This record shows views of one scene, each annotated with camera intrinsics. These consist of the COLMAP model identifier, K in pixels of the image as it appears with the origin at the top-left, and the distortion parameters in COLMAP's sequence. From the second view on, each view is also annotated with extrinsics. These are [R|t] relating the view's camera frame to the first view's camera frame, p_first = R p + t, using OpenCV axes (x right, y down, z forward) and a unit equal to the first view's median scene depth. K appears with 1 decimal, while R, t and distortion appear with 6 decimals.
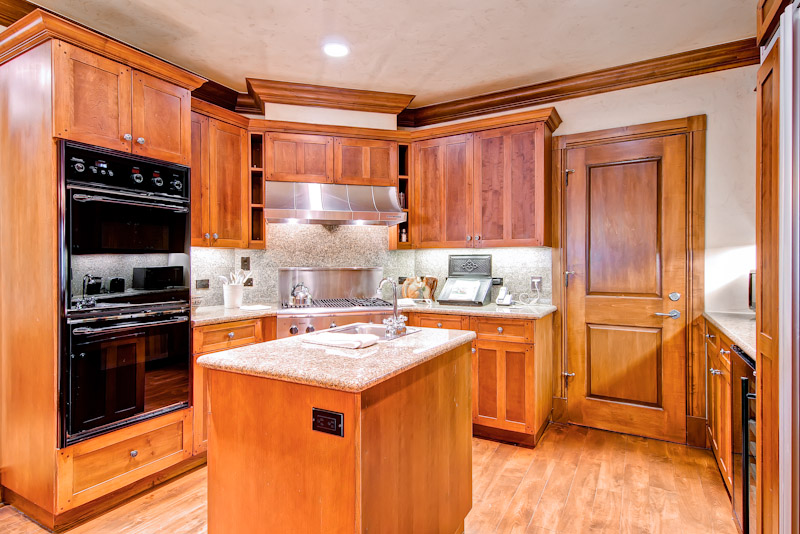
lens RADIAL K [[422.4, 0, 400.0], [0, 422.4, 267.0], [0, 0, 1]] dist [0.003336, 0.000355]
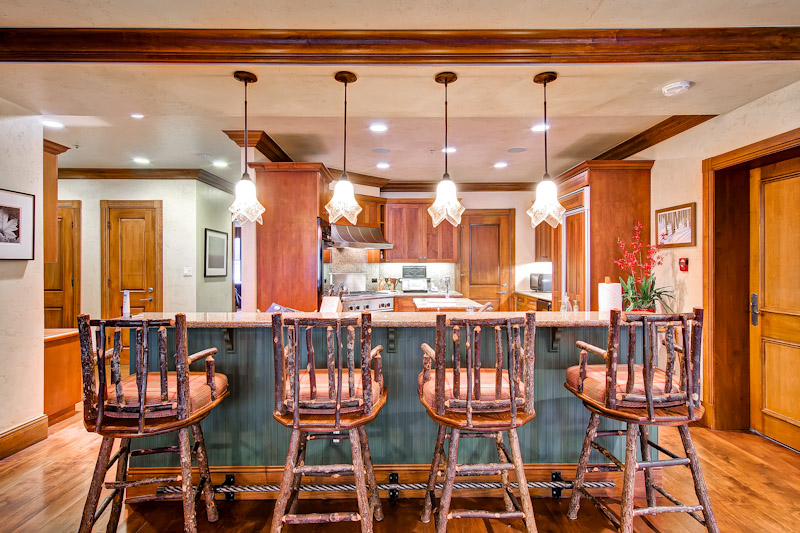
lens RADIAL K [[422.4, 0, 400.0], [0, 422.4, 266.5], [0, 0, 1]] dist [0.003336, 0.000355]
pose [[0.864106, 0.001600, 0.503307, -0.889953], [0.000038, 0.999995, -0.003245, -0.021628], [-0.503309, 0.002824, 0.864102, -0.627916]]
